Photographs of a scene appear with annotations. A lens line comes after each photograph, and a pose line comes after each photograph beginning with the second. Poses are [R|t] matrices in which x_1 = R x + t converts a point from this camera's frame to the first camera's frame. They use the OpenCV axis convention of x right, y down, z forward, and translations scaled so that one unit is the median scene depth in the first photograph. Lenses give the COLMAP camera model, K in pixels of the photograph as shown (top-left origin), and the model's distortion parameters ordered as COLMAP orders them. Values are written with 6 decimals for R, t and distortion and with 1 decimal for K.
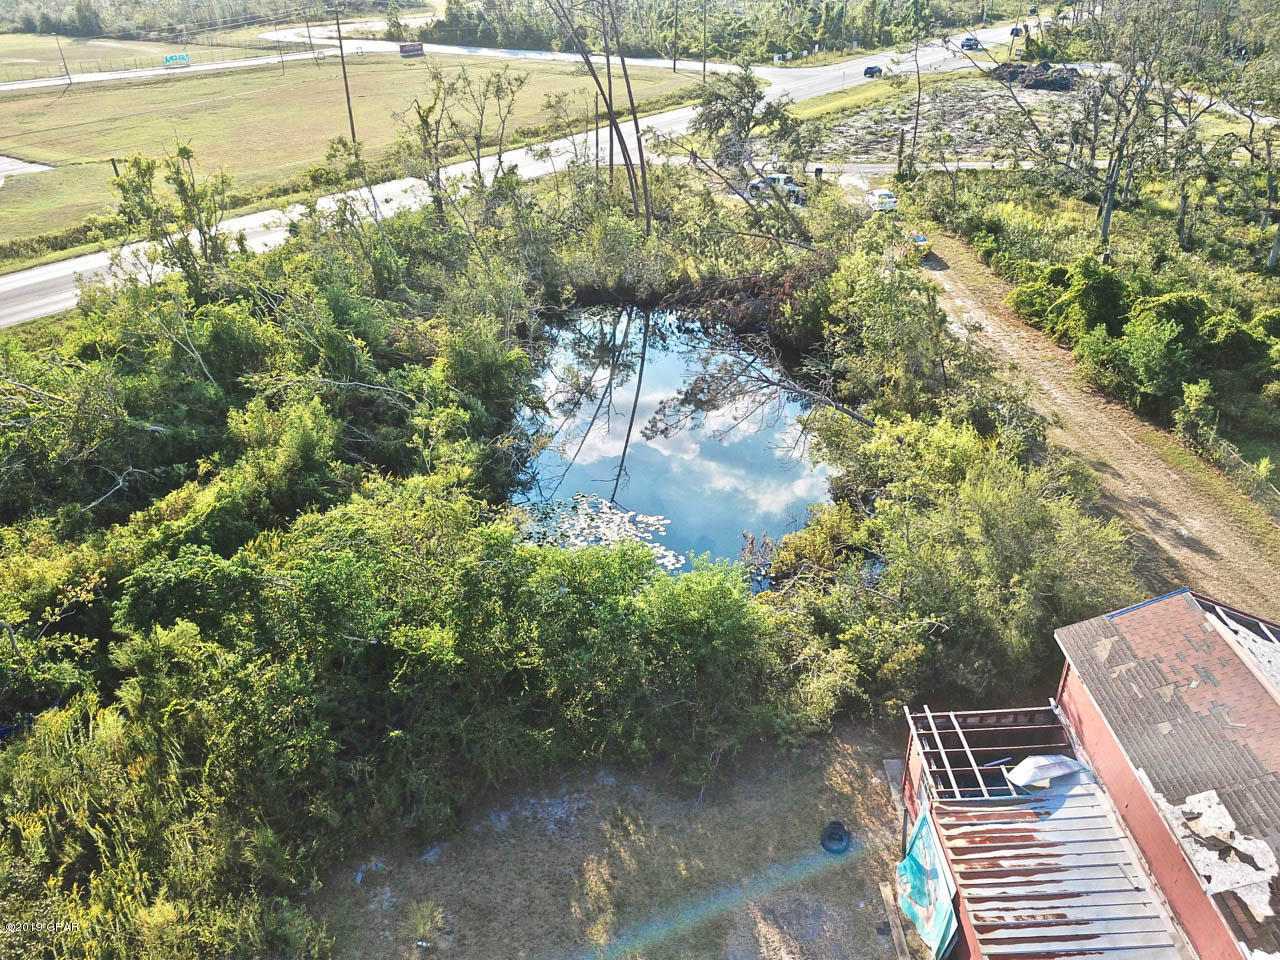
lens RADIAL K [[976.7, 0, 640.0], [0, 976.7, 480.0], [0, 0, 1]] dist [-0.002288, -0.000467]
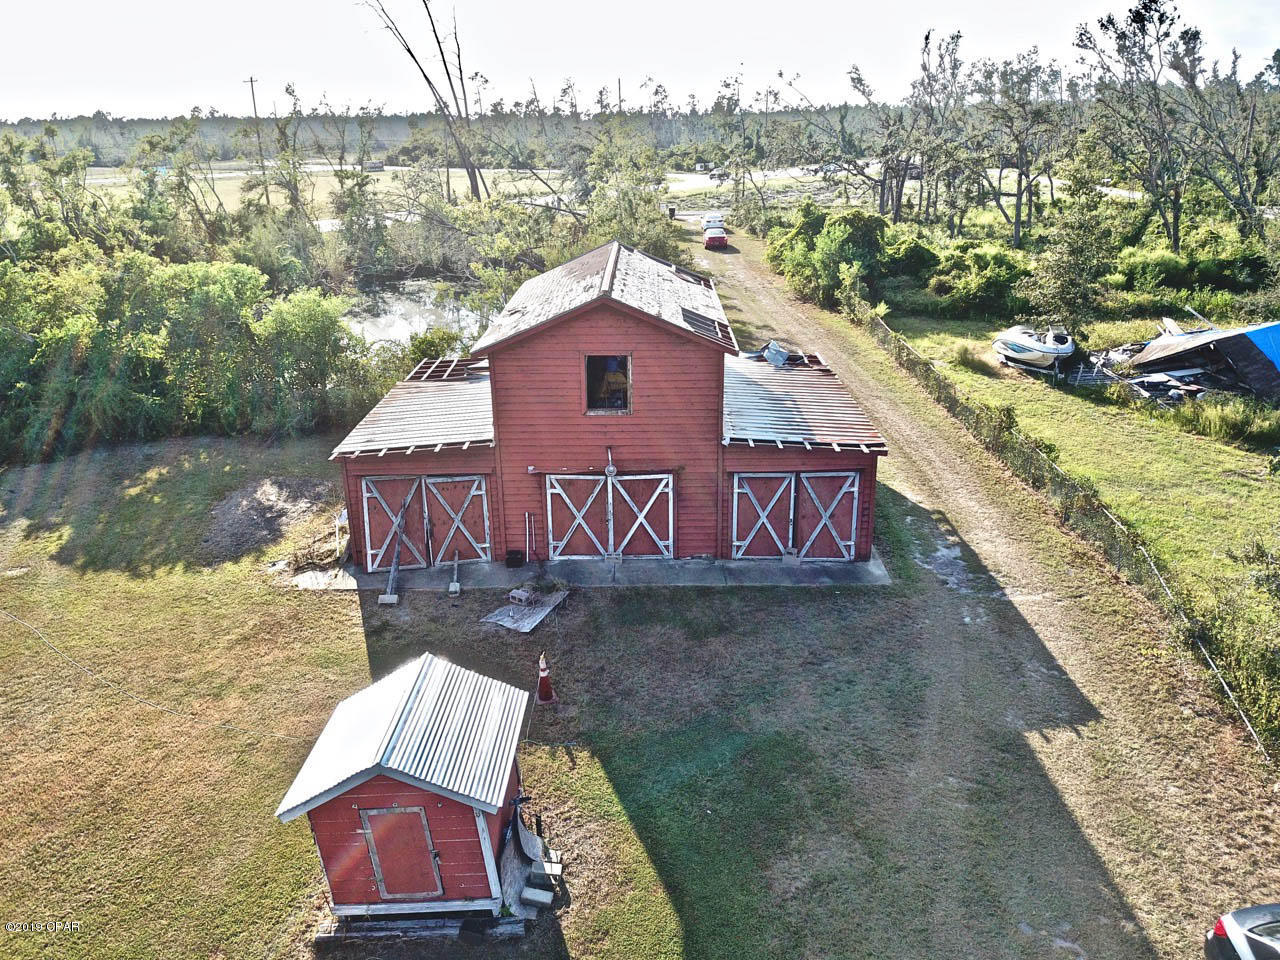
lens RADIAL K [[976.7, 0, 640.0], [0, 976.7, 480.0], [0, 0, 1]] dist [-0.002288, -0.000467]
pose [[0.999991, 0.000275, -0.004224, 0.150747], [-0.000914, 0.988357, -0.152151, 0.157783], [0.004134, 0.152154, 0.988348, -0.058136]]
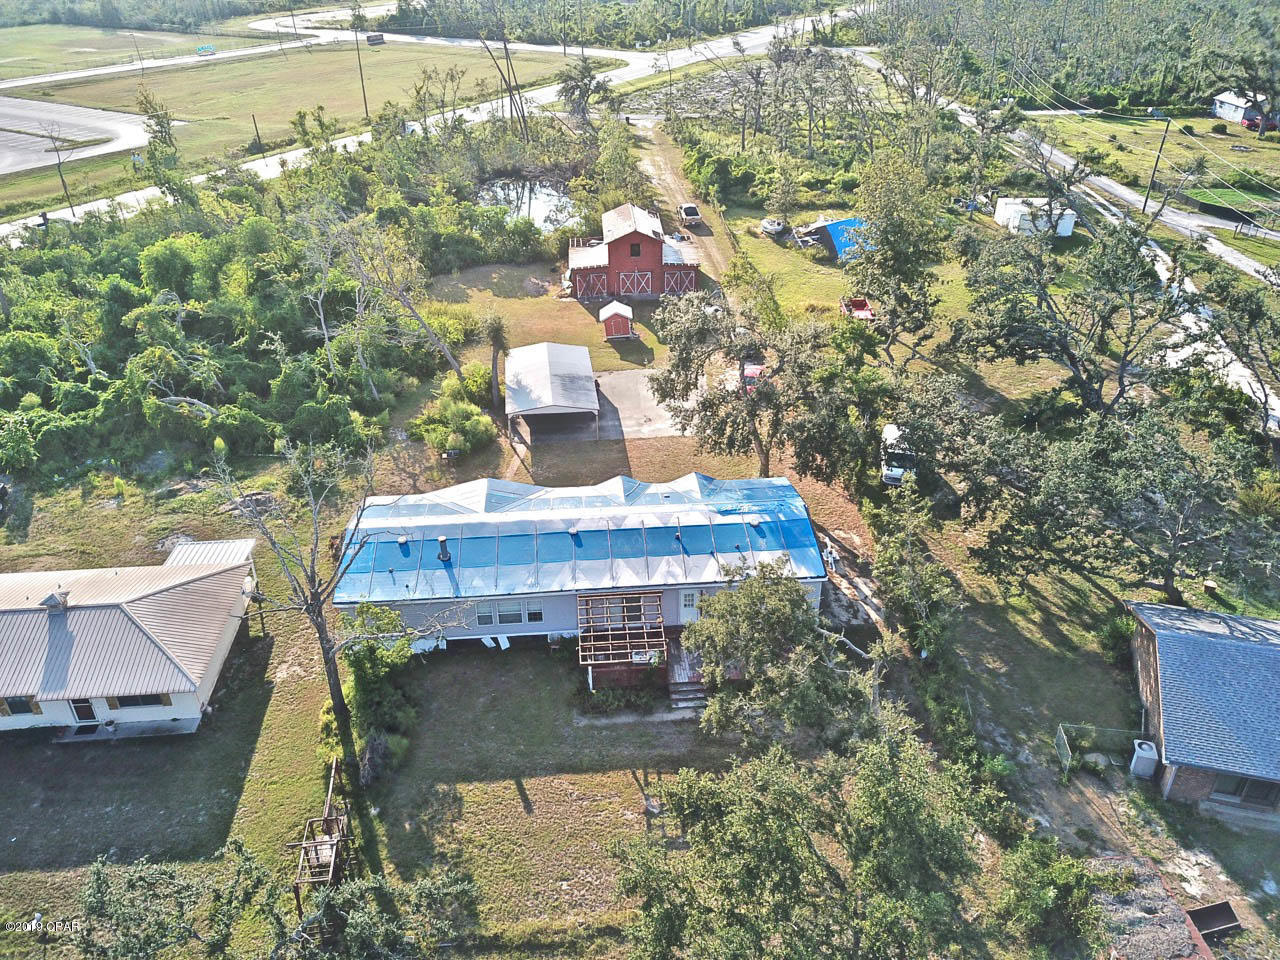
lens RADIAL K [[976.7, 0, 640.0], [0, 976.7, 480.0], [0, 0, 1]] dist [-0.002288, -0.000467]
pose [[0.997960, -0.032235, 0.055107, 0.083271], [0.030602, 0.999074, 0.030230, 0.305946], [-0.056030, -0.028482, 0.998023, -0.845799]]
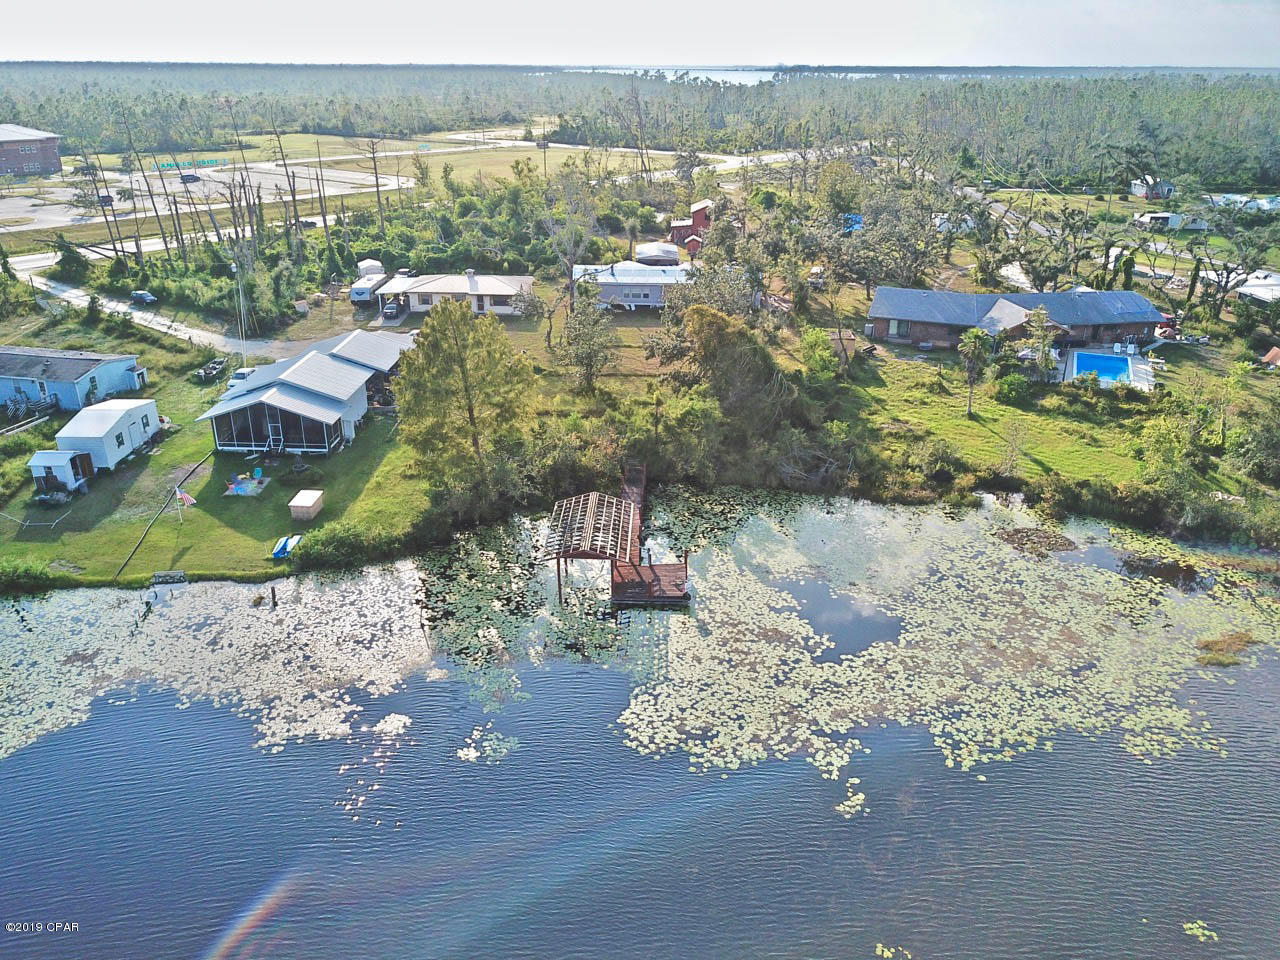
lens RADIAL K [[976.7, 0, 640.0], [0, 976.7, 480.0], [0, 0, 1]] dist [-0.002288, -0.000467]
pose [[0.998446, 0.033120, -0.044819, 0.113595], [-0.037483, 0.994252, -0.100292, 0.784832], [0.041240, 0.101816, 0.993948, -1.630449]]
